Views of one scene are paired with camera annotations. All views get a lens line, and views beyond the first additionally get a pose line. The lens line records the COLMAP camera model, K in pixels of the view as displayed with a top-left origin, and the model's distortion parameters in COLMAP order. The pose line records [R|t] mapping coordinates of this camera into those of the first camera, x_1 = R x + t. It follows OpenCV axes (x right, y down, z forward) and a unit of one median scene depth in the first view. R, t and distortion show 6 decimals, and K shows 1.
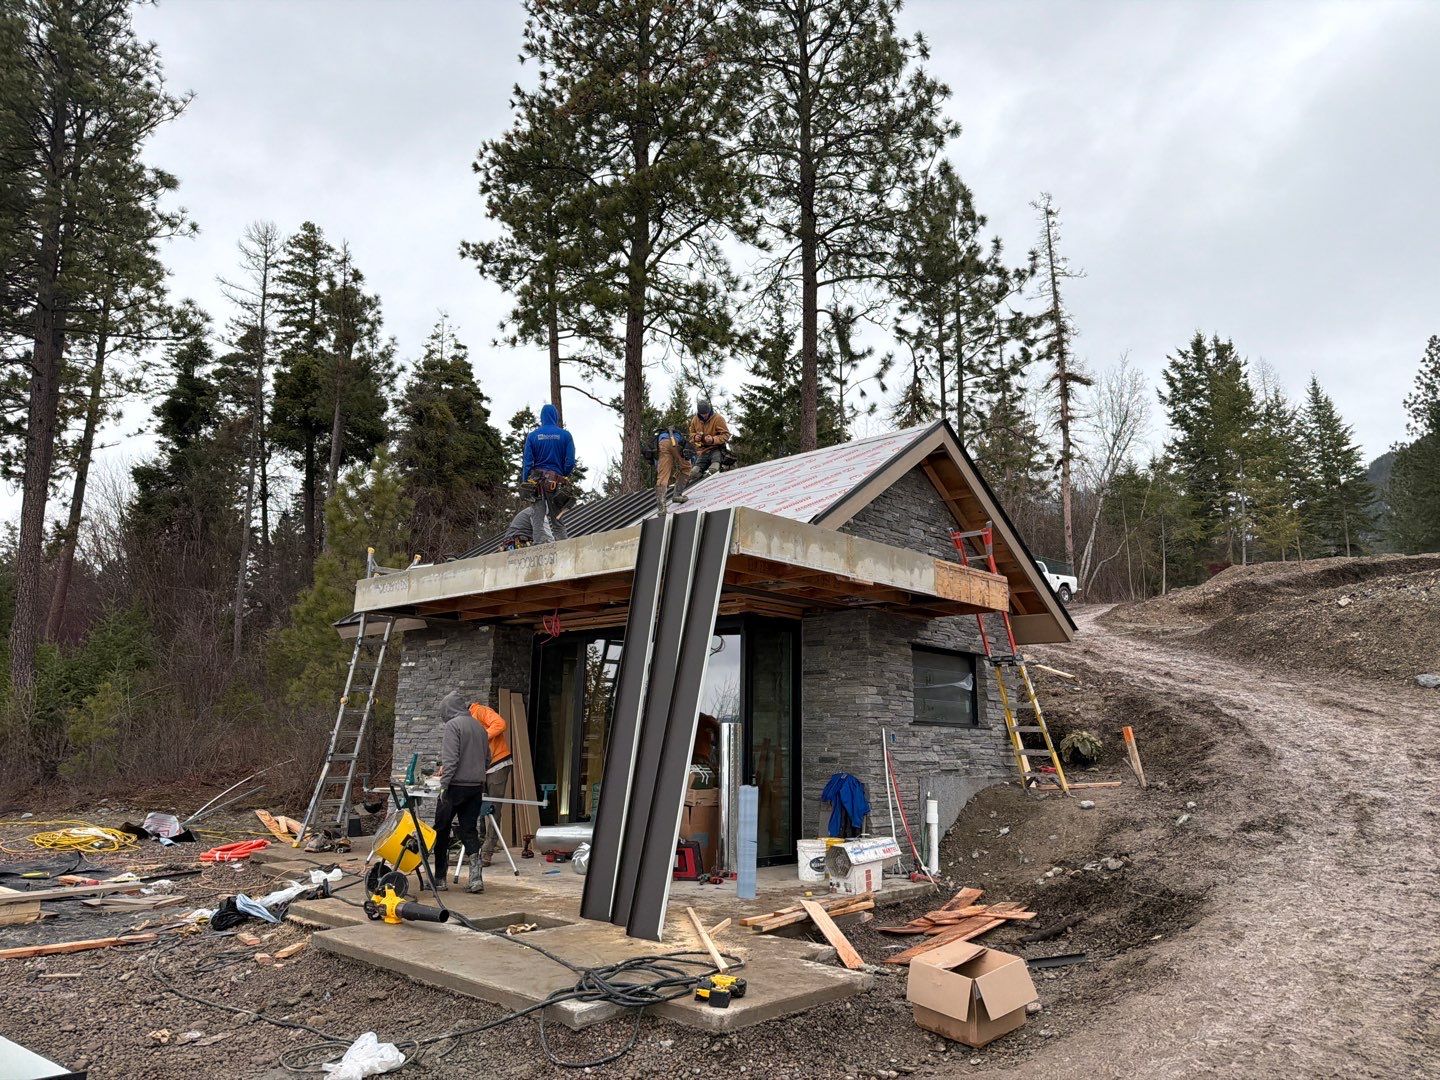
lens RADIAL K [[1011.6, 0, 720.0], [0, 1011.6, 540.0], [0, 0, 1]] dist [0.027052, -0.042048]
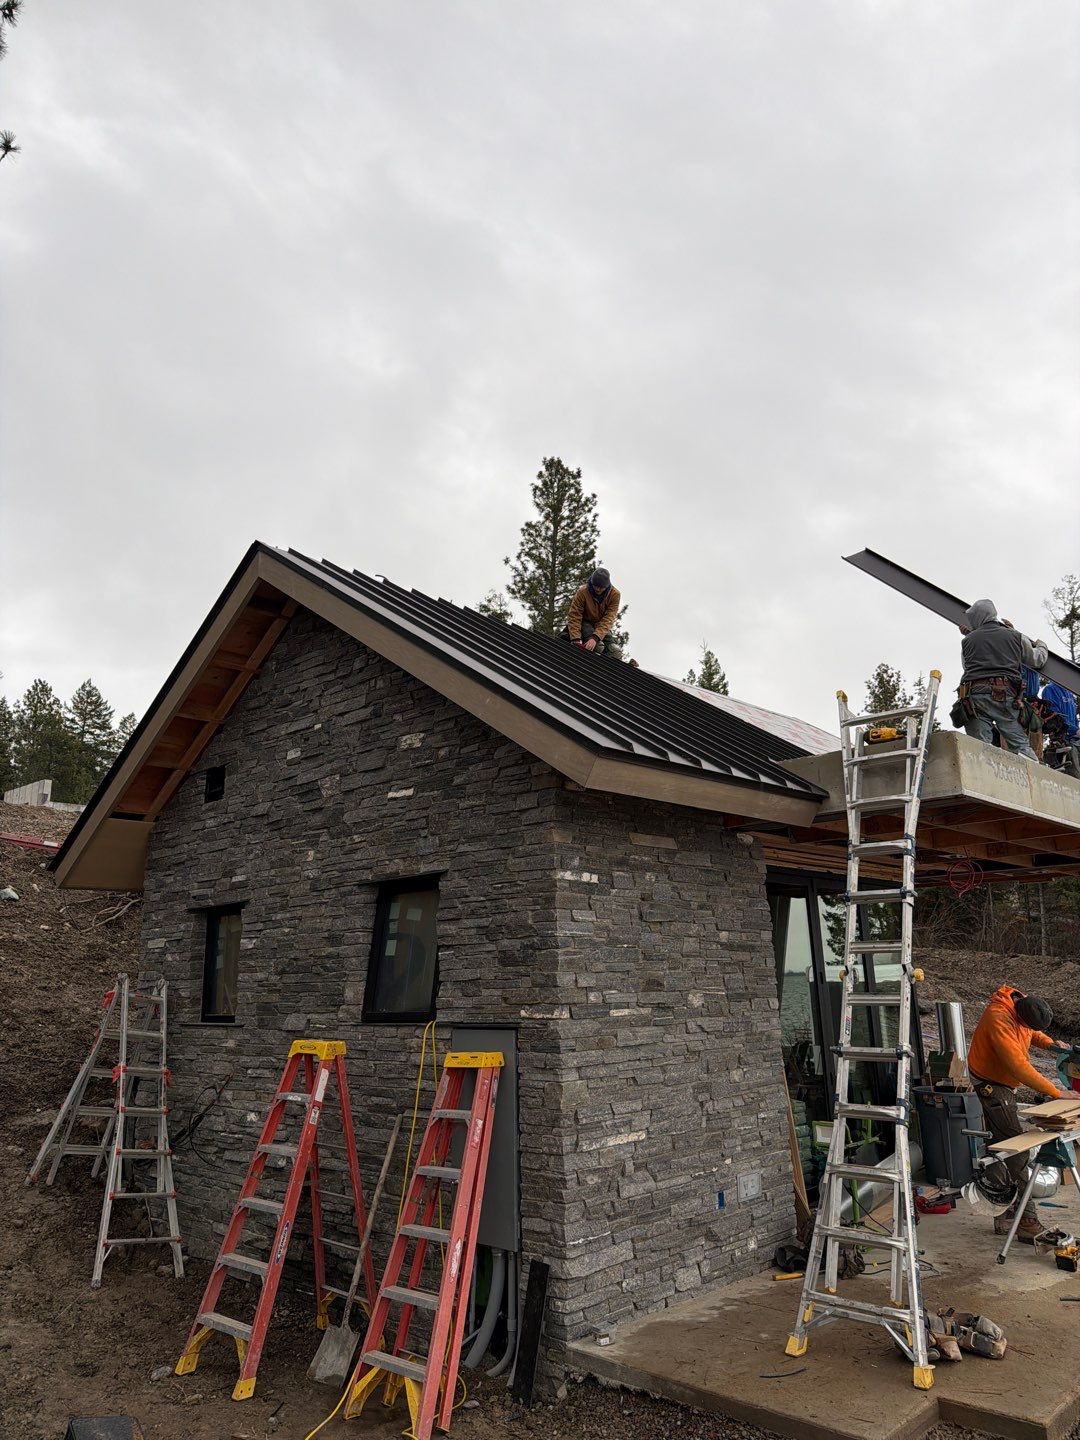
lens RADIAL K [[1014.2, 0, 543.9], [0, 1014.2, 717.7], [0, 0, 1]] dist [0.030259, -0.034447]
pose [[-0.011918, 0.237706, 0.971264, -0.720336], [-0.176768, 0.955534, -0.236025, 0.161327], [-0.984180, -0.174501, 0.030631, 1.021242]]
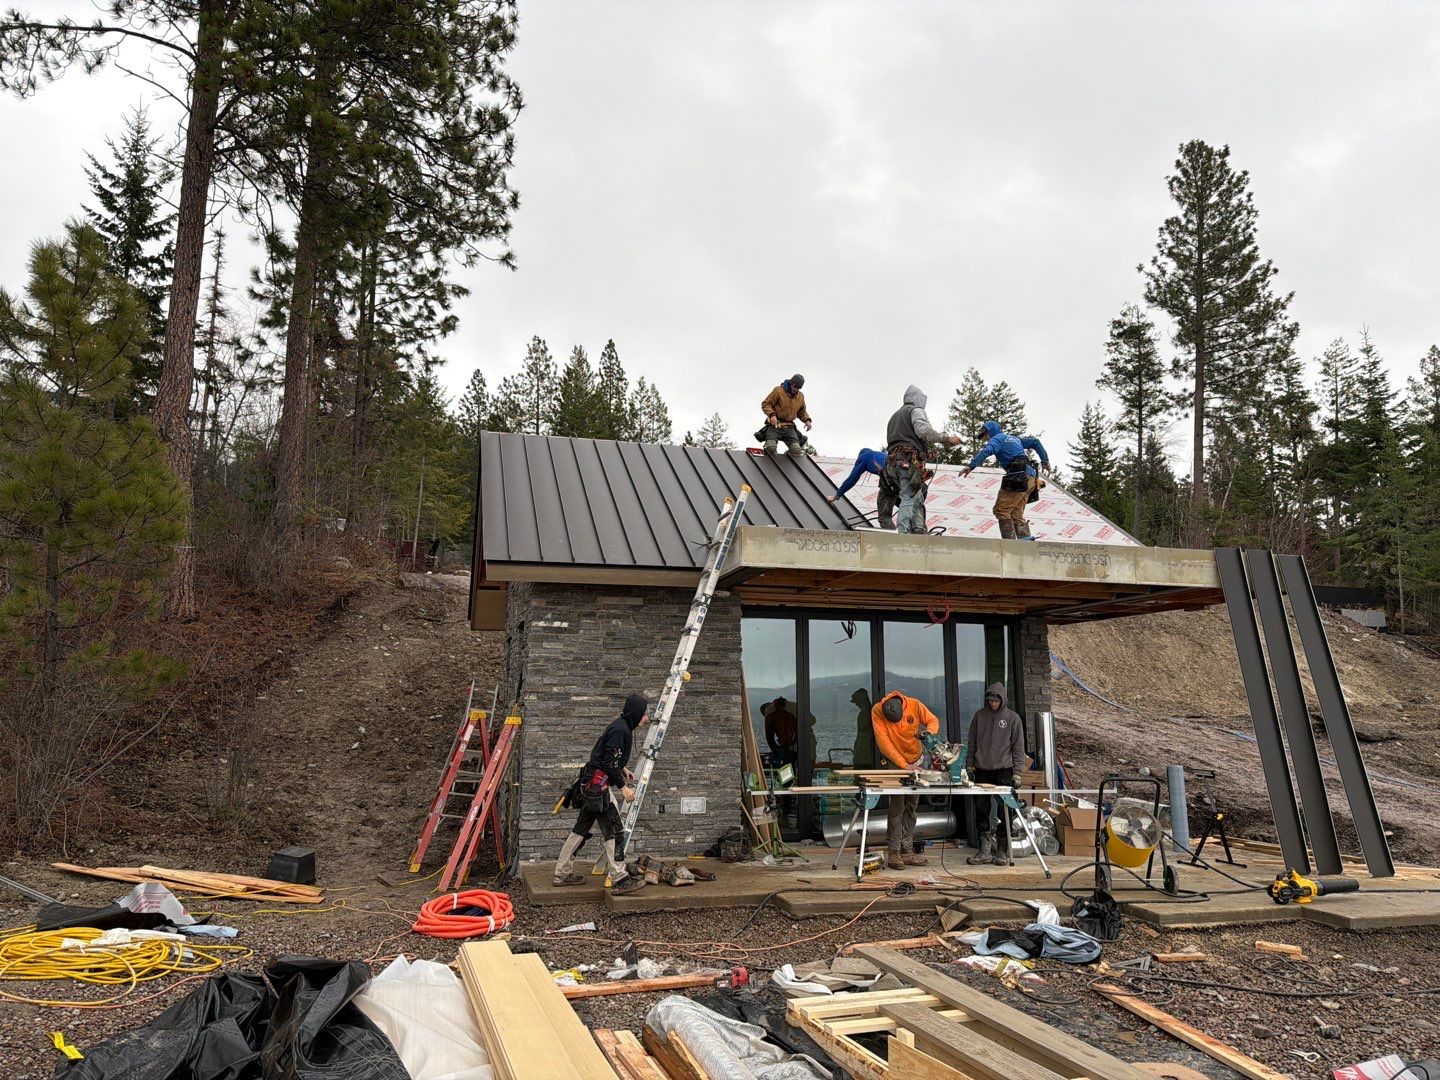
lens RADIAL K [[1014.2, 0, 720.0], [0, 1014.2, 540.0], [0, 0, 1]] dist [0.030259, -0.034447]
pose [[0.494734, 0.133647, 0.858706, -0.887669], [-0.164836, 0.984598, -0.058272, 0.086531], [-0.853268, -0.112717, 0.509144, 0.538051]]
